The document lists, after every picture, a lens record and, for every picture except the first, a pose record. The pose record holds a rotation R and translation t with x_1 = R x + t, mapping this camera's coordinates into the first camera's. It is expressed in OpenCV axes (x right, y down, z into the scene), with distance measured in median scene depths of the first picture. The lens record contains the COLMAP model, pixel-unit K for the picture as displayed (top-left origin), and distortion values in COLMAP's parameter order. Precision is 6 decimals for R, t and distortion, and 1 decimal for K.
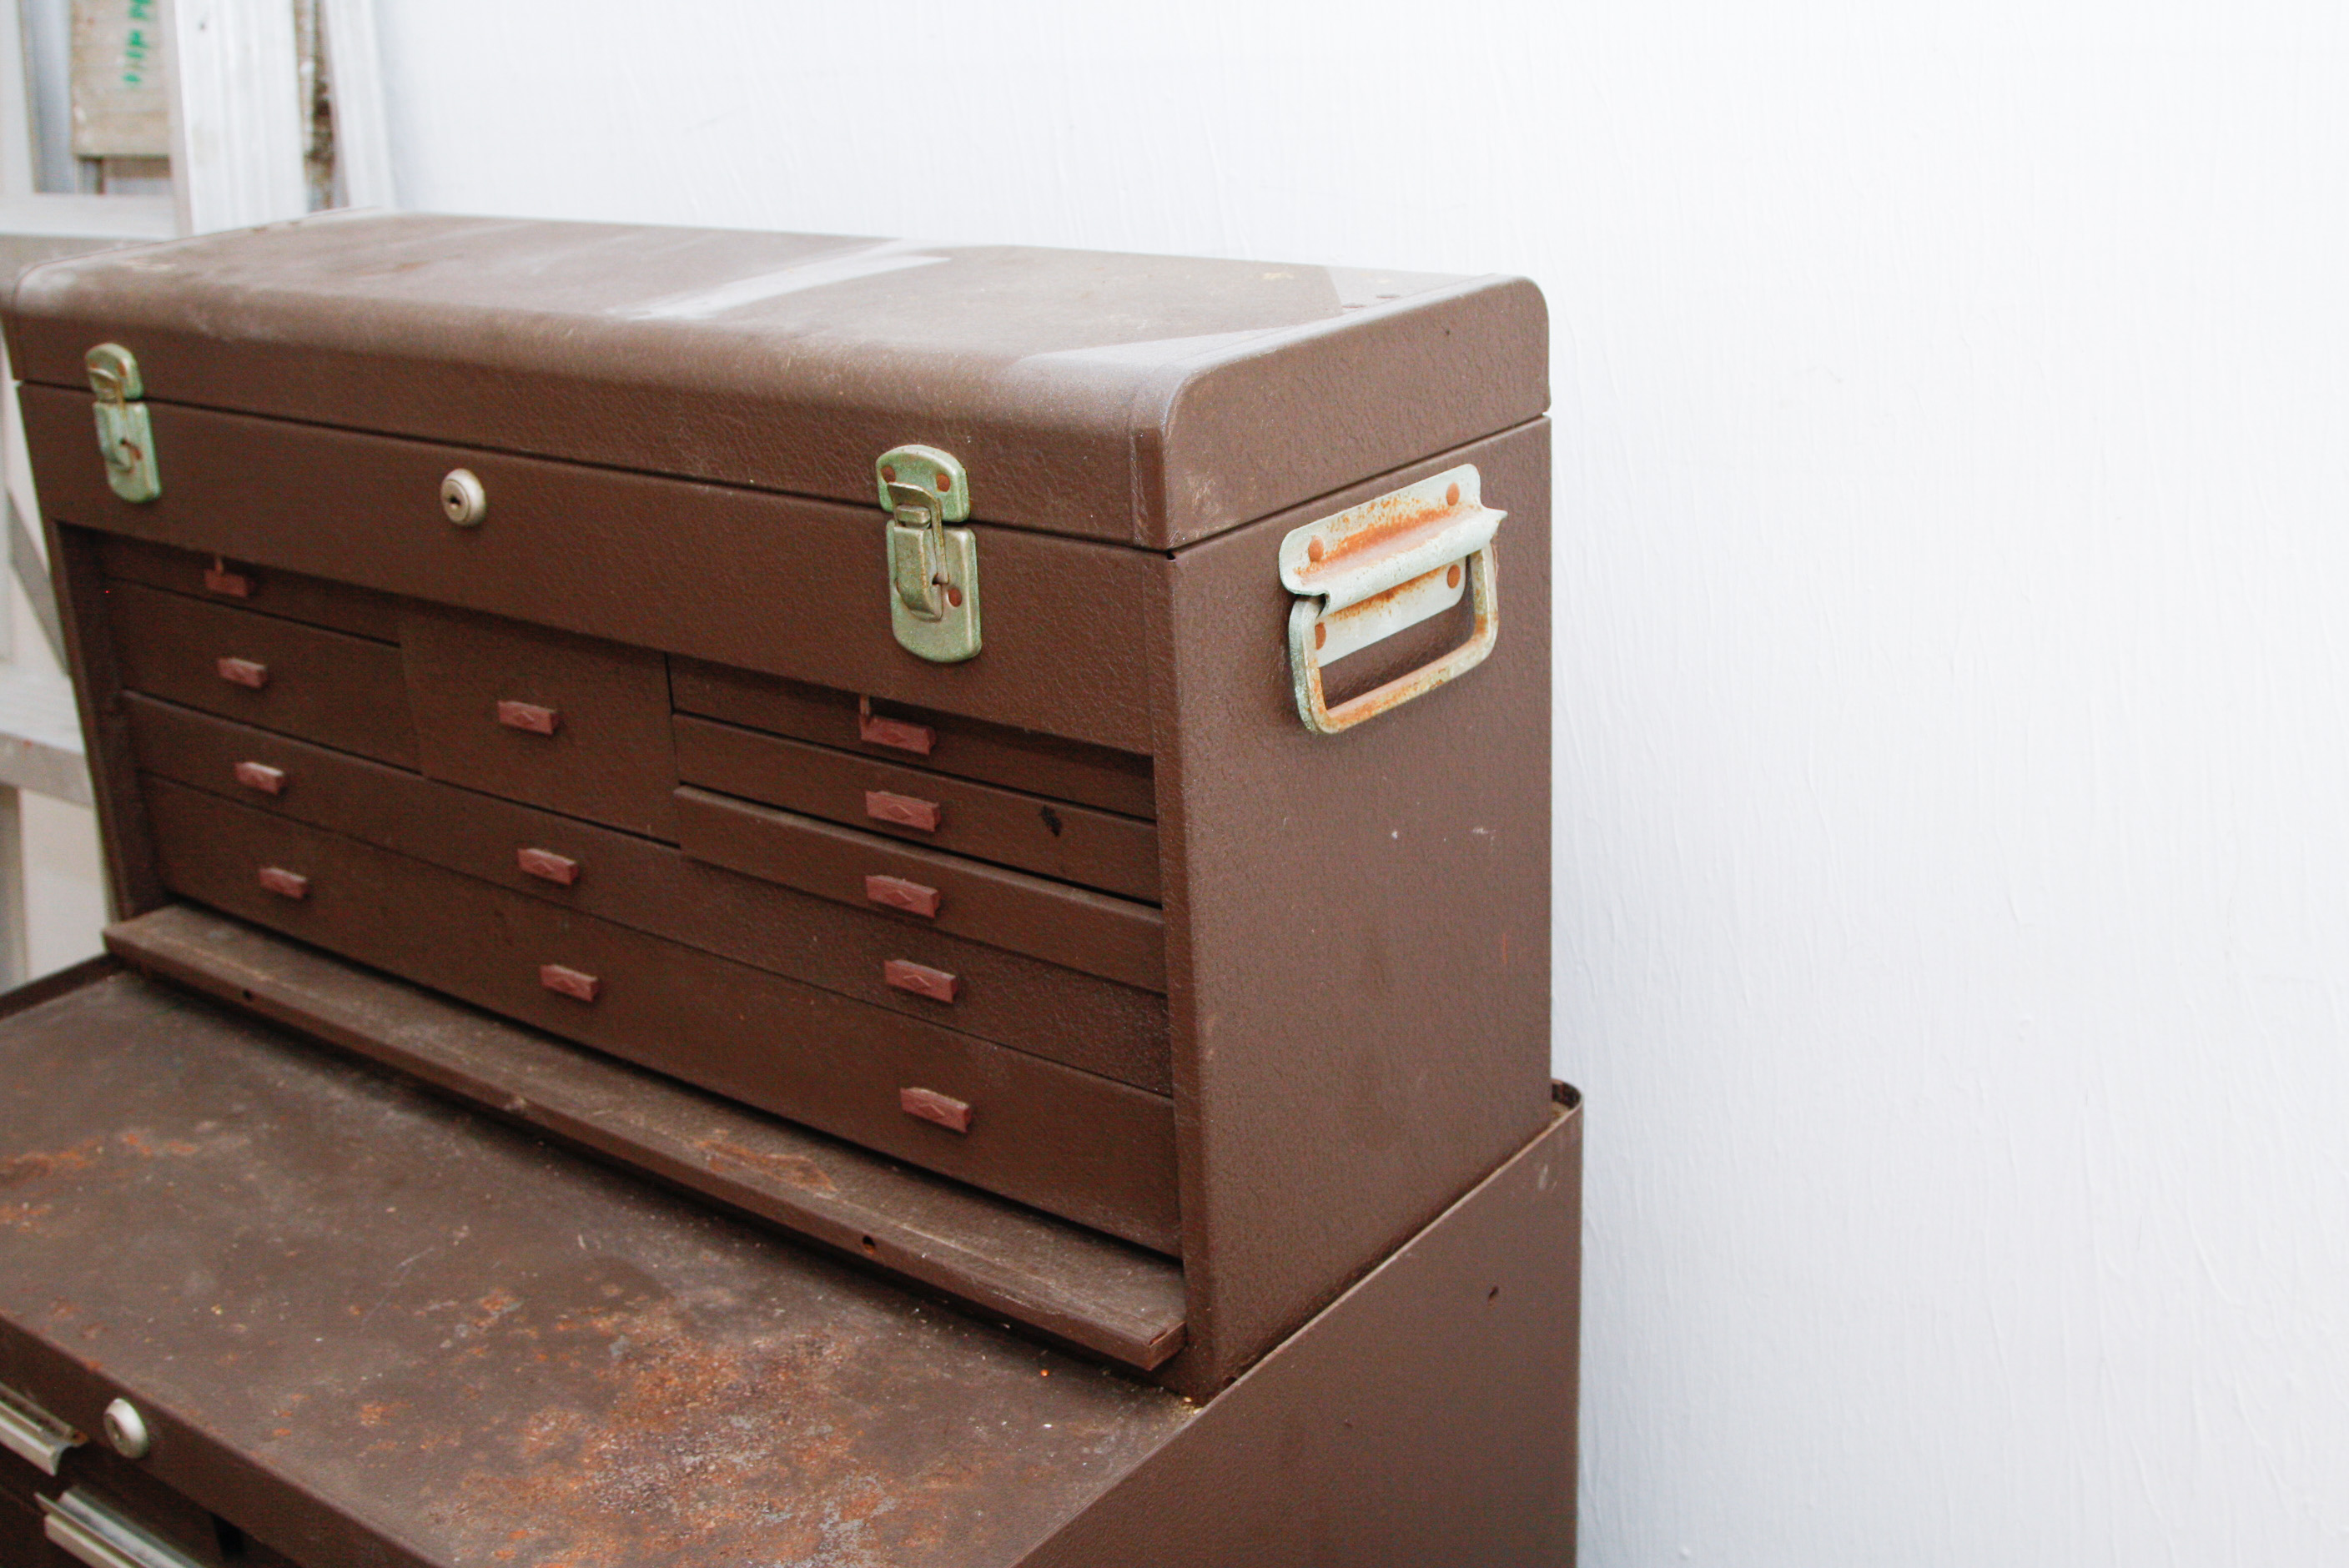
lens RADIAL K [[2583.9, 0, 1174.5], [0, 2583.9, 784.0], [0, 0, 1]] dist [-0.134533, 0.070916]
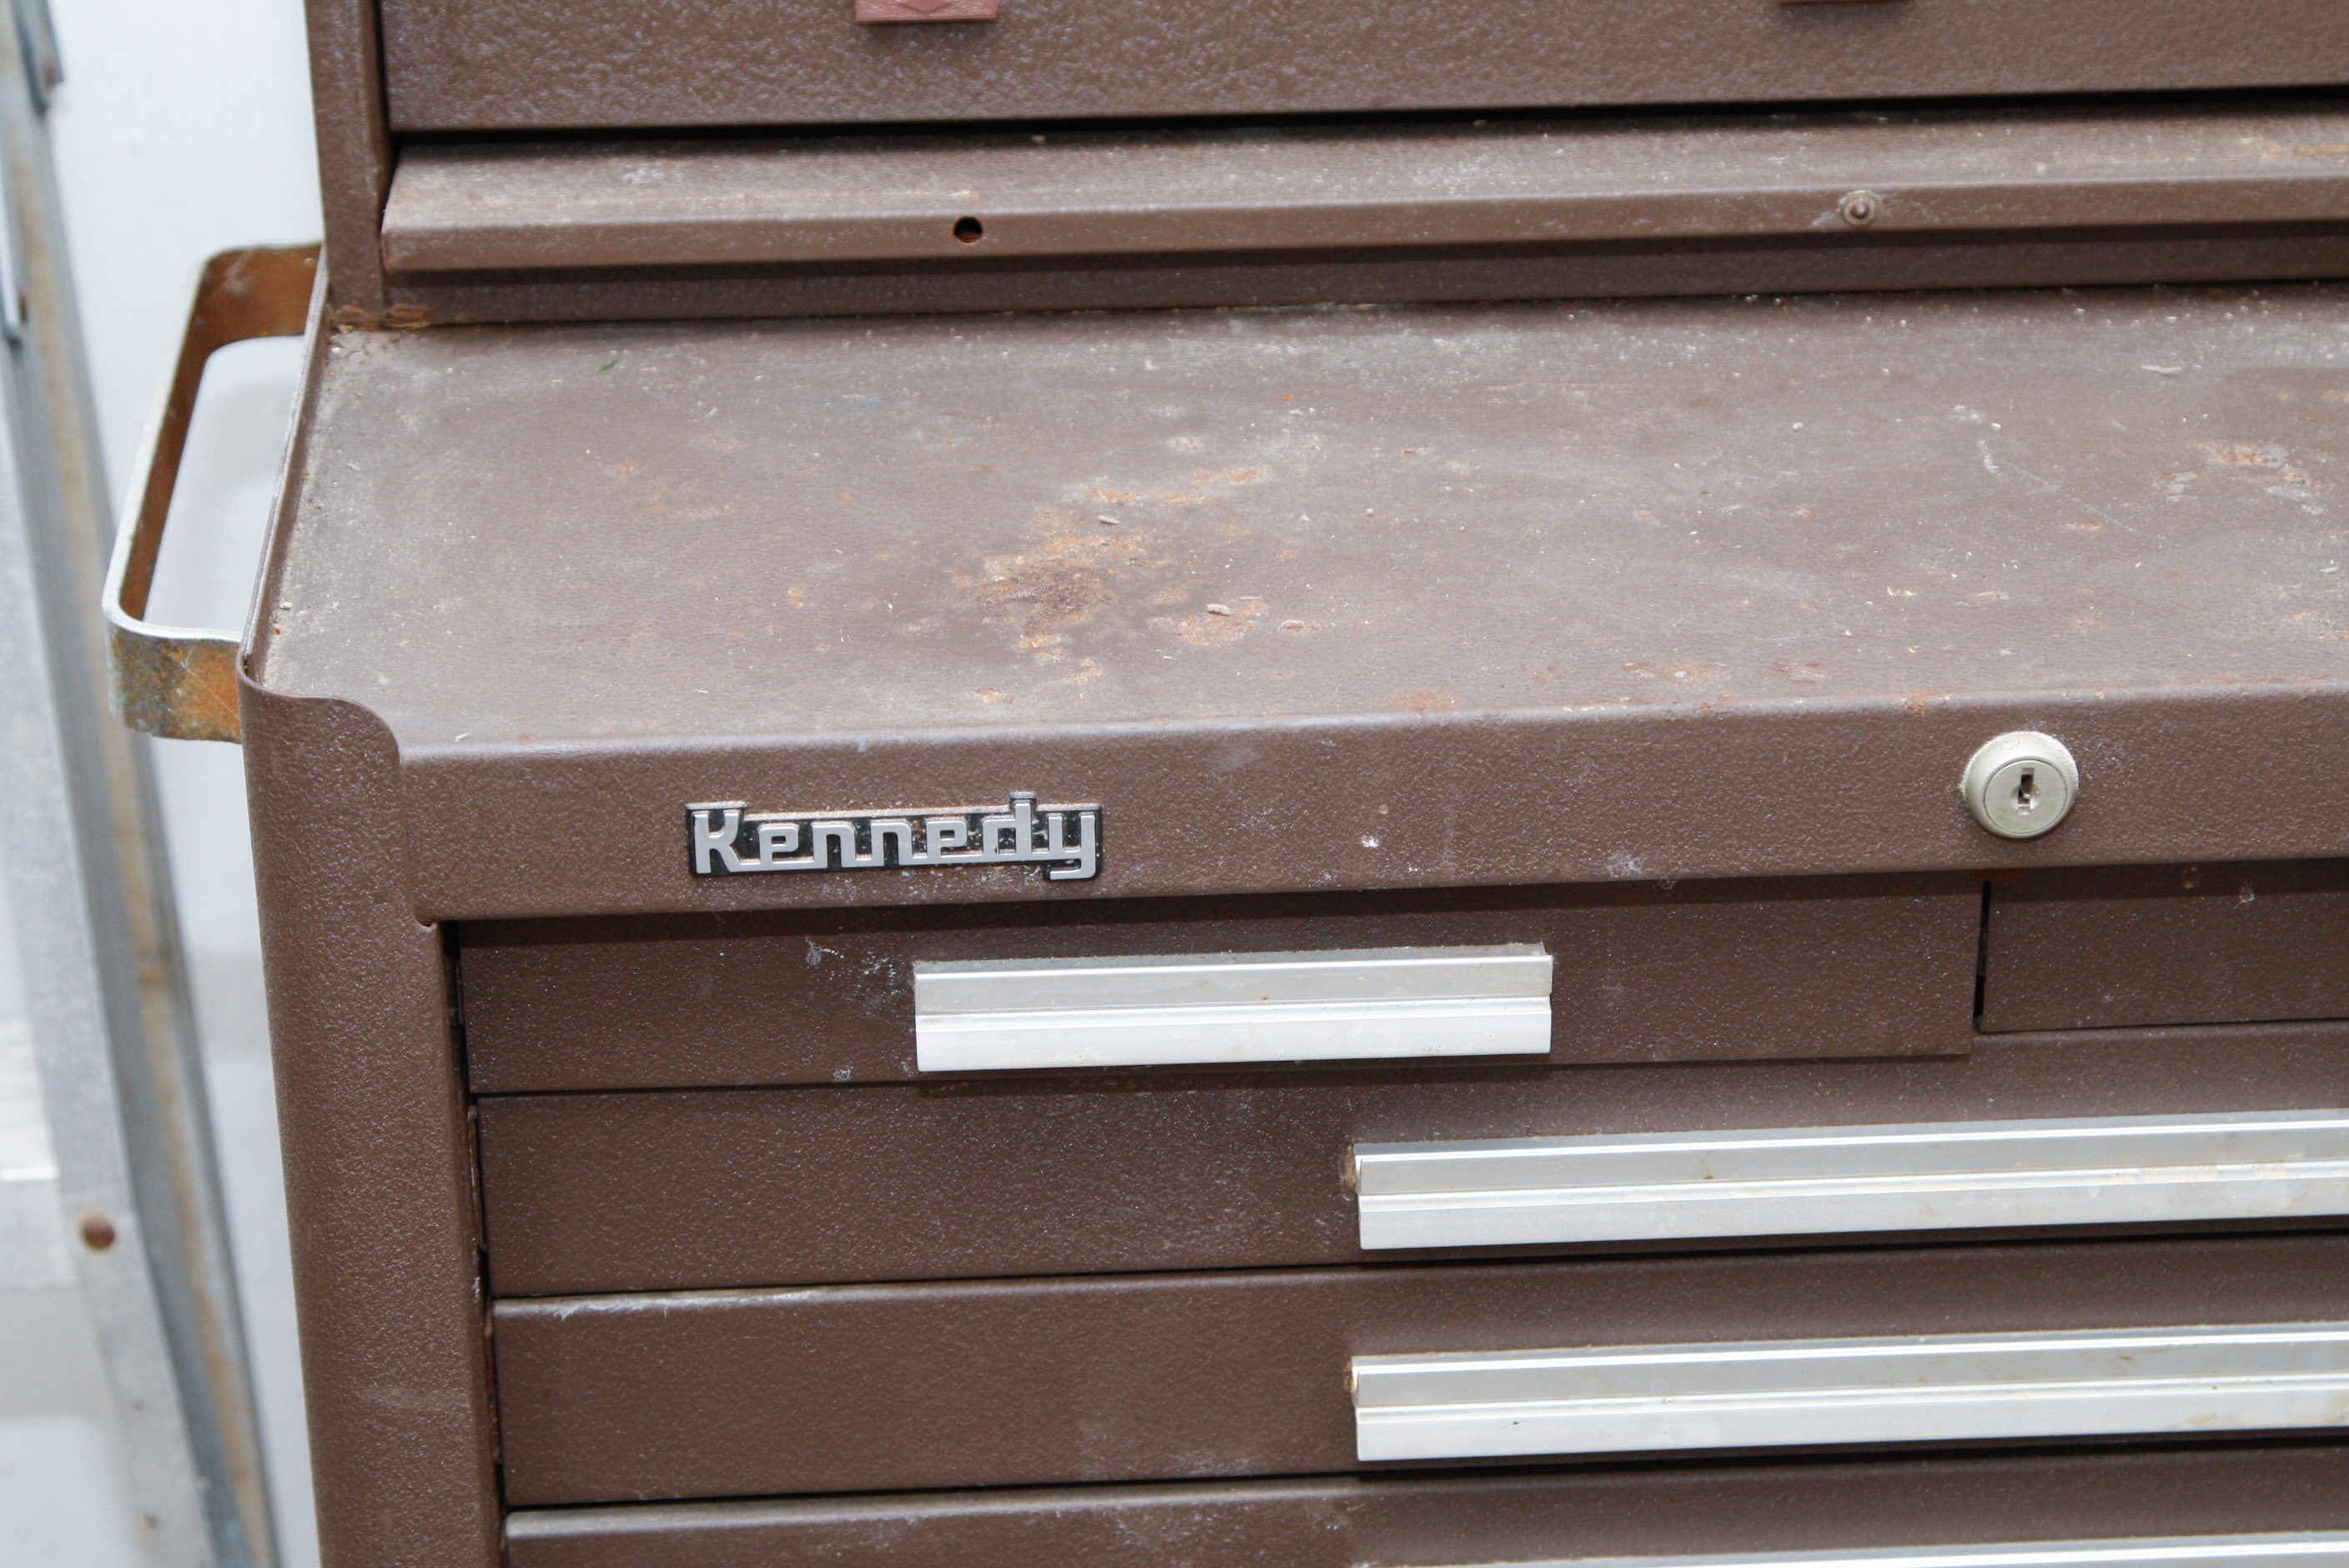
lens RADIAL K [[5627.7, 0, 1174.5], [0, 5627.7, 784.0], [0, 0, 1]] dist [0.092274, 0.676366]
pose [[0.763210, -0.251041, 0.595390, -1.125653], [0.193333, 0.967949, 0.160300, 0.022849], [-0.616550, -0.007233, 0.787283, 0.133915]]
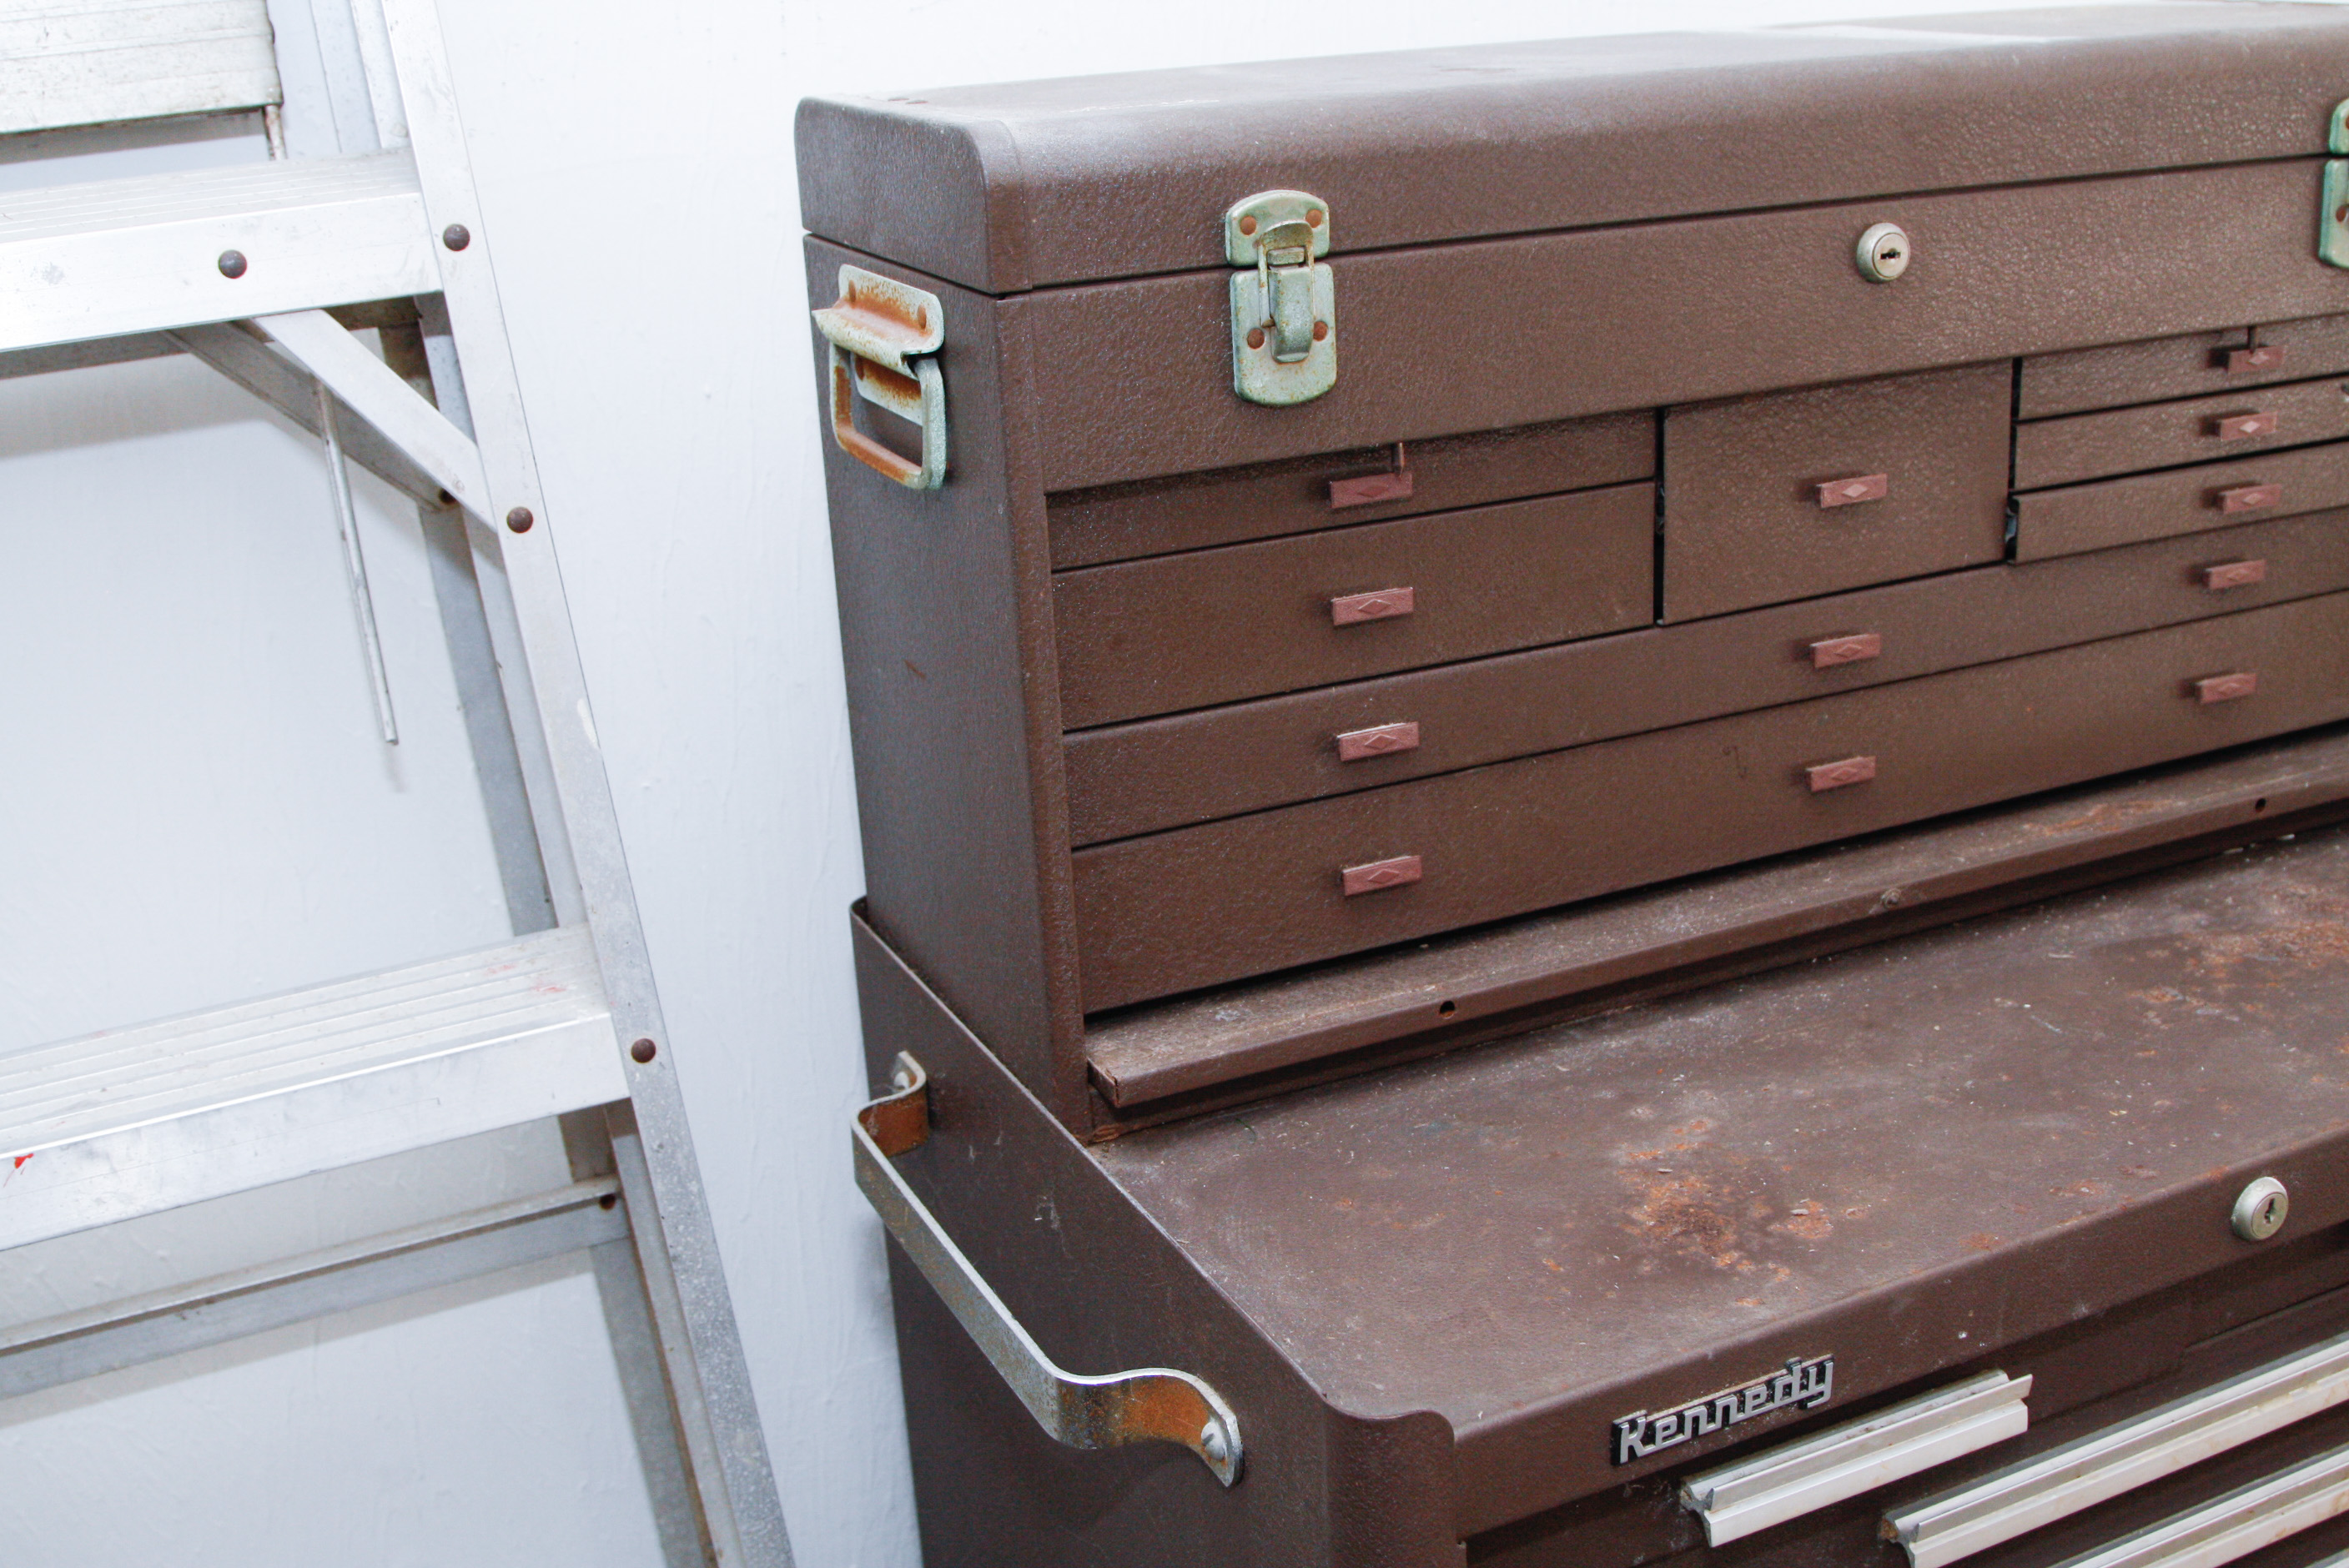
lens RADIAL K [[2583.9, 0, 1174.5], [0, 2583.9, 784.0], [0, 0, 1]] dist [-0.134533, 0.070916]
pose [[0.469855, -0.267415, 0.841264, -1.183200], [0.327673, 0.937756, 0.115078, -0.113827], [-0.819674, 0.221589, 0.528235, 0.704712]]
